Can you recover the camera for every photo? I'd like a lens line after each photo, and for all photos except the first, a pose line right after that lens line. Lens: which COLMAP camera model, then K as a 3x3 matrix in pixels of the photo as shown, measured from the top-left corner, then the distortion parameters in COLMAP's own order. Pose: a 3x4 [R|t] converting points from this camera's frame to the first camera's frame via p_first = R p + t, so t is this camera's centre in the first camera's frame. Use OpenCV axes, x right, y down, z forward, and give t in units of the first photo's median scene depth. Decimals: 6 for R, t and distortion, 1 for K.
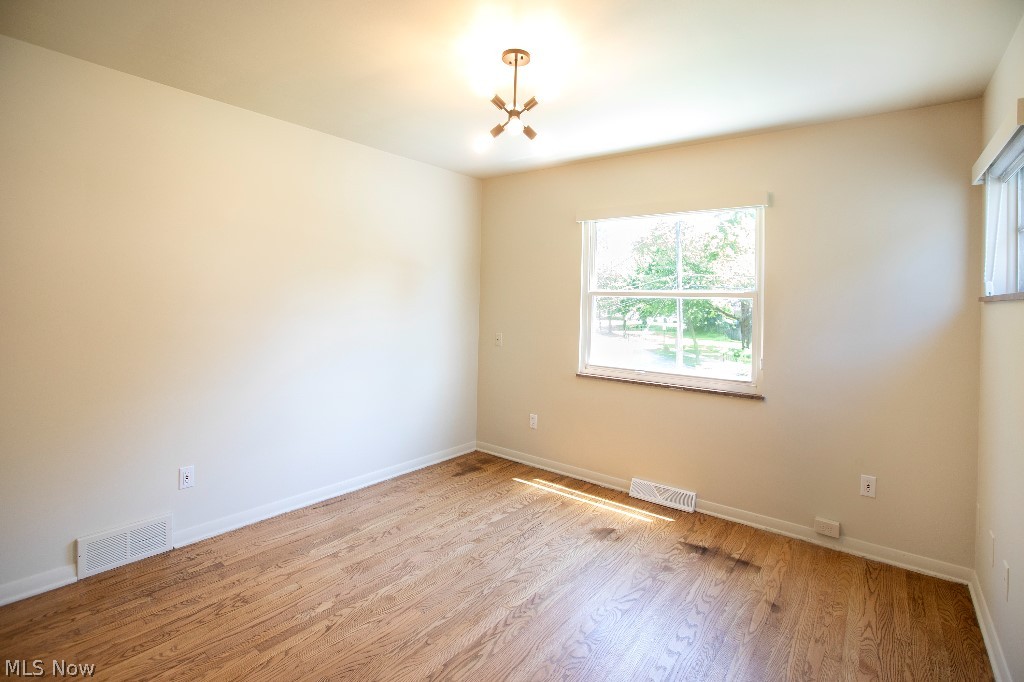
lens RADIAL K [[489.3, 0, 509.9], [0, 489.3, 288.4], [0, 0, 1]] dist [-0.000894, 0.000467]
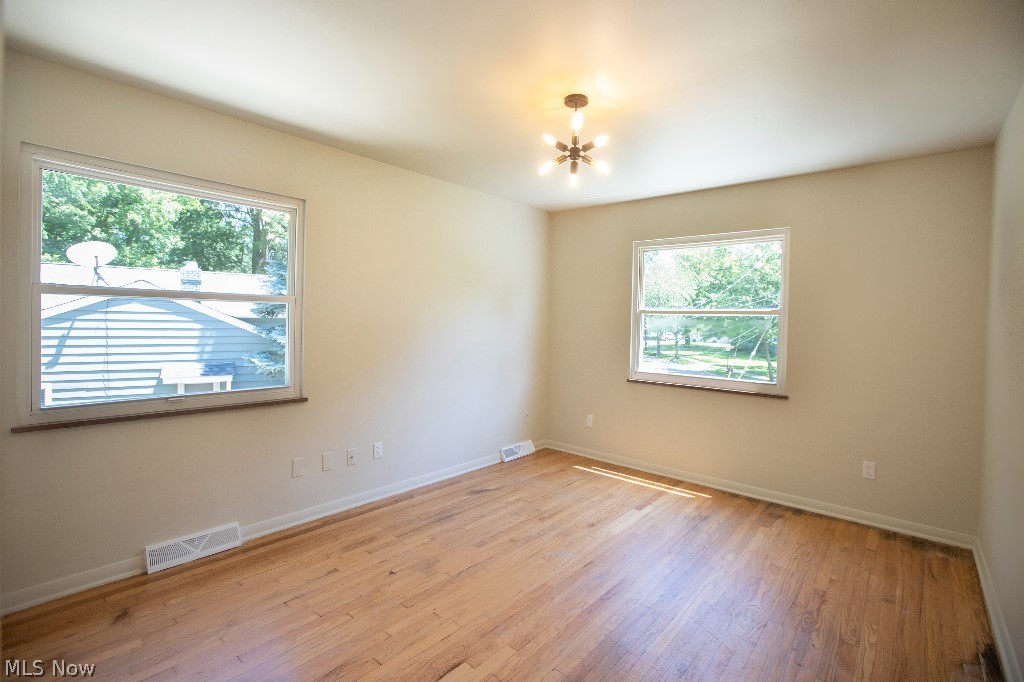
lens RADIAL K [[489.7, 0, 513.8], [0, 489.7, 320.4], [0, 0, 1]] dist [0.001126, -0.000116]
pose [[0.999768, -0.003524, -0.021245, -0.148611], [0.004142, 0.999567, 0.029136, -0.004326], [0.021134, -0.029217, 0.999350, -0.191689]]
